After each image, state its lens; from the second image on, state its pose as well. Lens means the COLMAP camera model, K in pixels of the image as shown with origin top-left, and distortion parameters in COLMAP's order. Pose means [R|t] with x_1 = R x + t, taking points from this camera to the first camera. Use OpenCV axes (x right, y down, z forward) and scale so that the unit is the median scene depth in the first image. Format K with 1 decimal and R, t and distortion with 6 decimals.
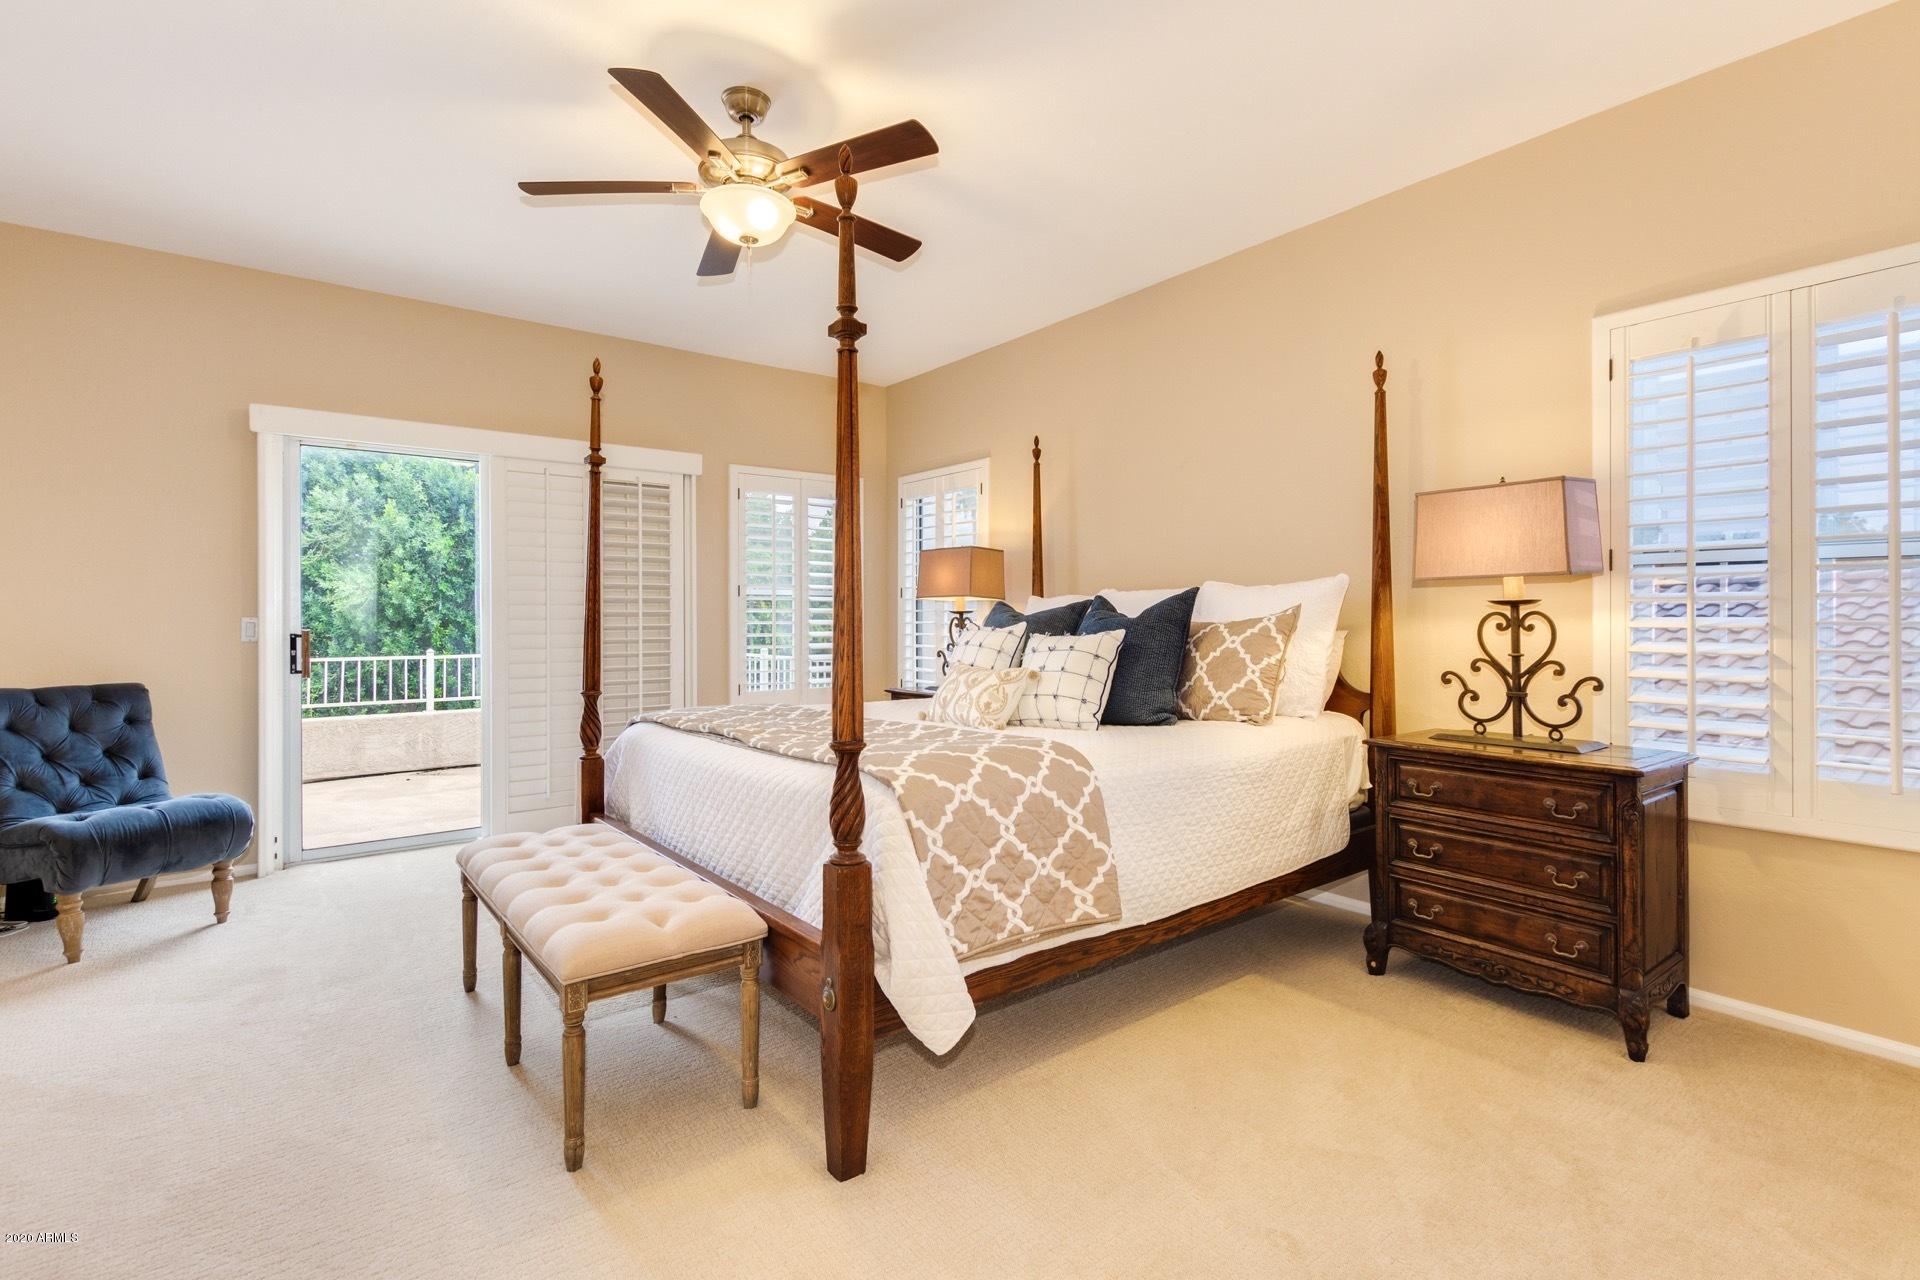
lens RADIAL K [[888.1, 0, 963.6], [0, 888.1, 625.6], [0, 0, 1]] dist [0.000224, 0.000278]
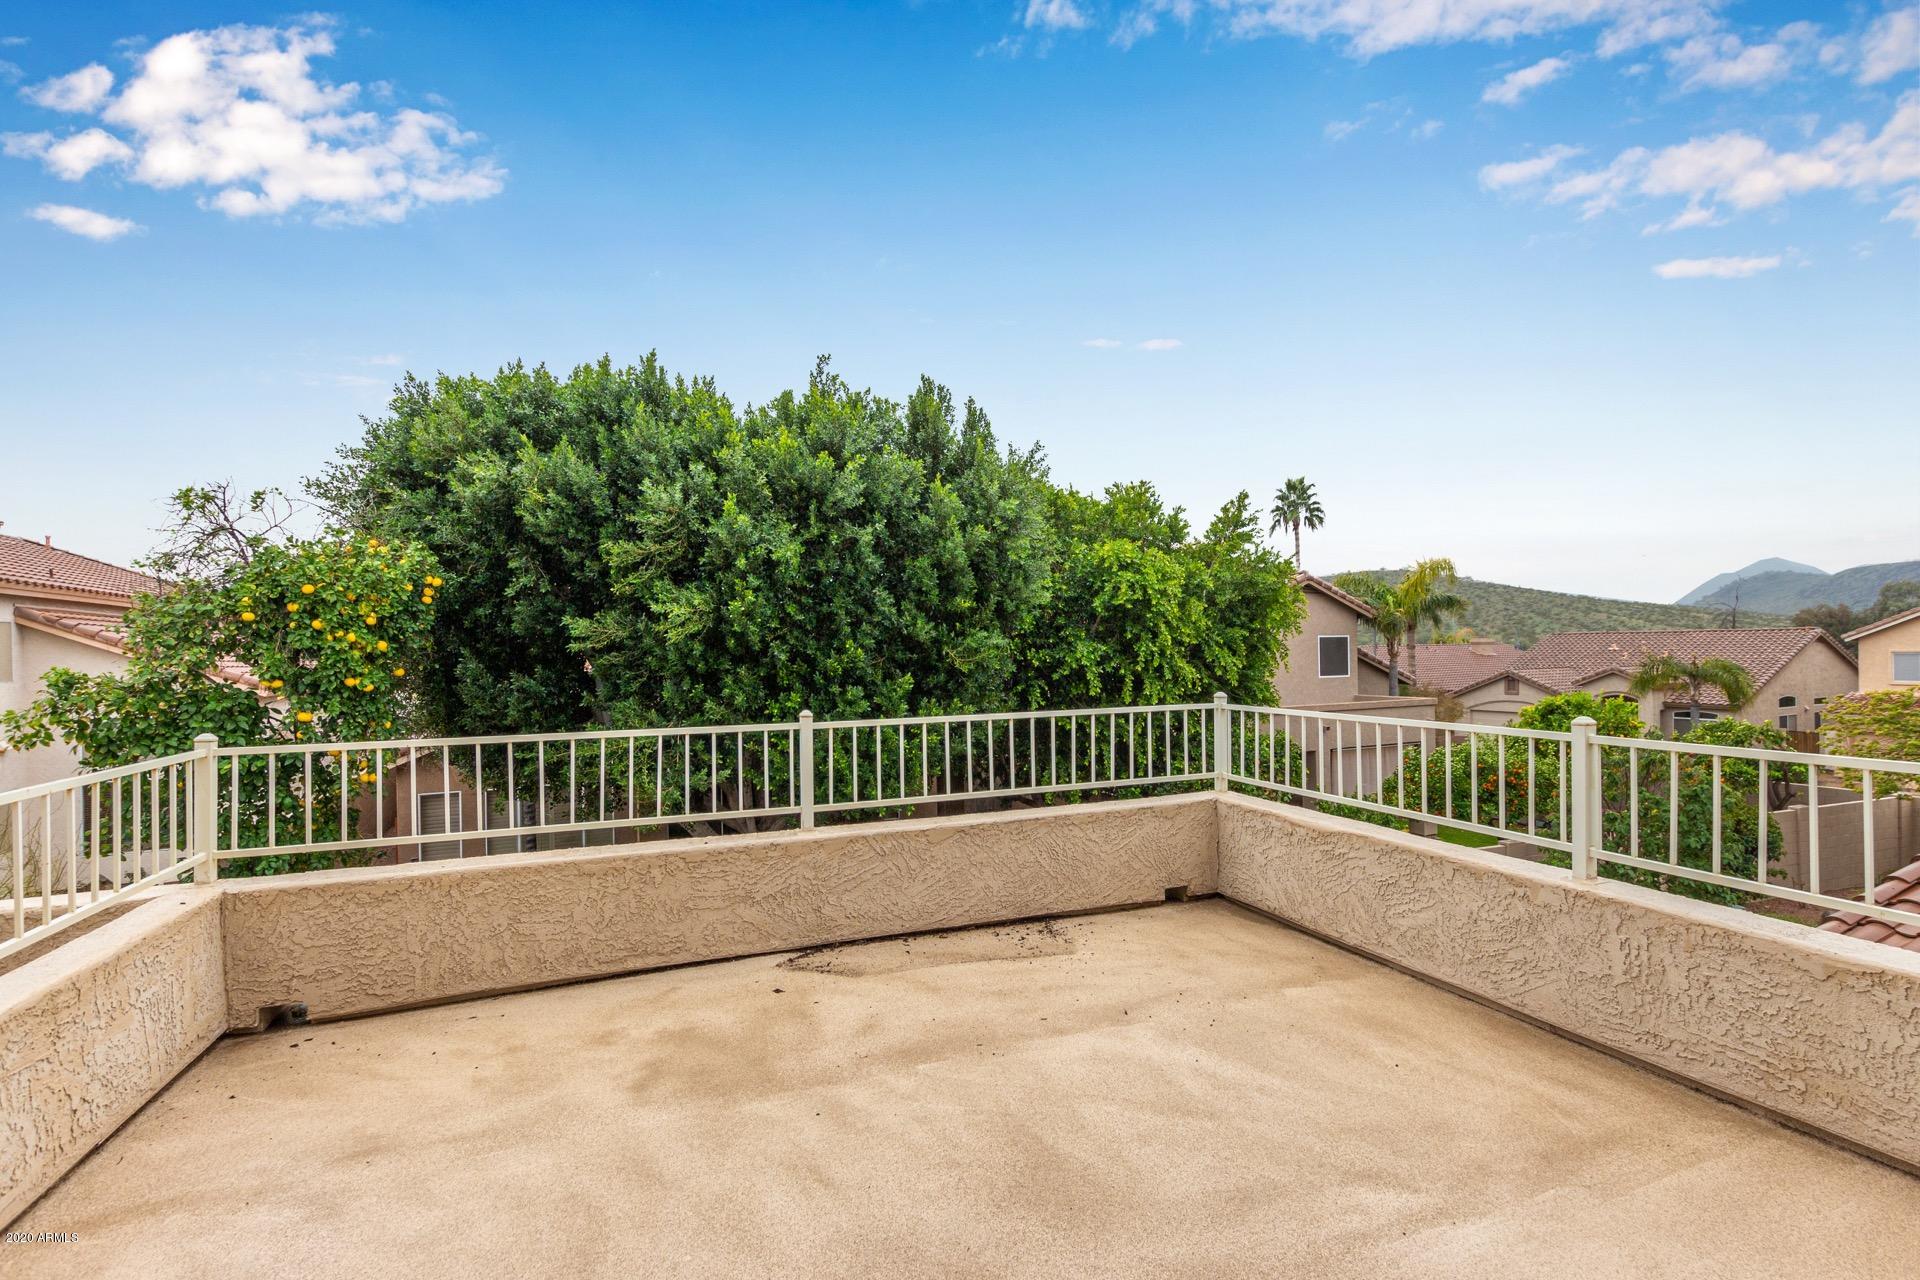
lens RADIAL K [[888.1, 0, 974.0], [0, 888.1, 657.4], [0, 0, 1]] dist [0.000224, 0.000278]
pose [[0.954919, -0.006947, -0.296784, -0.221005], [0.008291, 0.999960, 0.003268, -0.003494], [0.296750, -0.005581, 0.954939, 0.334334]]
